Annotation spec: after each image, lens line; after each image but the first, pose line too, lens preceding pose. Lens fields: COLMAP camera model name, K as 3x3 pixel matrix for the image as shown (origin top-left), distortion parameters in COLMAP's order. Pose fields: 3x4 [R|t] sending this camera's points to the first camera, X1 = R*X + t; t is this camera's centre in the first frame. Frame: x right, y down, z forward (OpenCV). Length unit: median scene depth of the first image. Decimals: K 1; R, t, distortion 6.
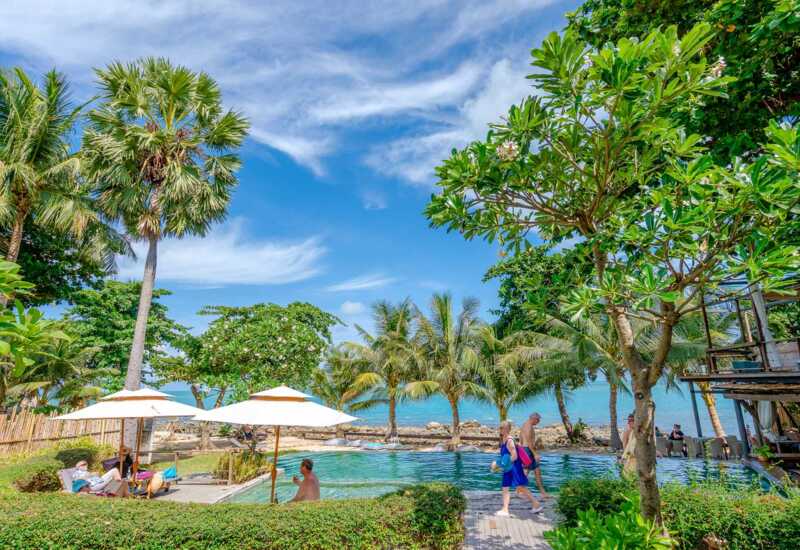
lens RADIAL K [[478.4, 0, 400.0], [0, 478.4, 275.0], [0, 0, 1]] dist [-0.000309, 0.000004]
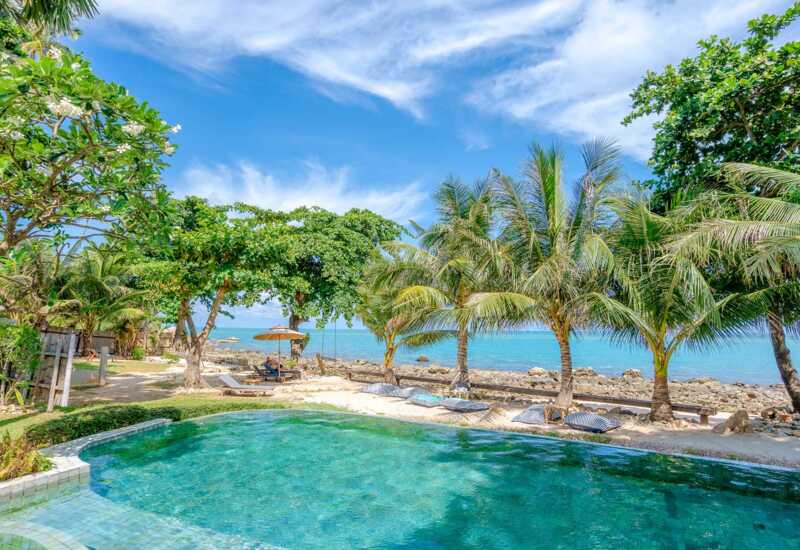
lens RADIAL K [[448.9, 0, 400.0], [0, 448.9, 275.0], [0, 0, 1]] dist [-0.023304, -0.000206]
pose [[0.972779, 0.007069, -0.231626, 0.032362], [0.017025, 0.994653, 0.101857, 0.096742], [0.231108, -0.103028, 0.967458, 0.314540]]
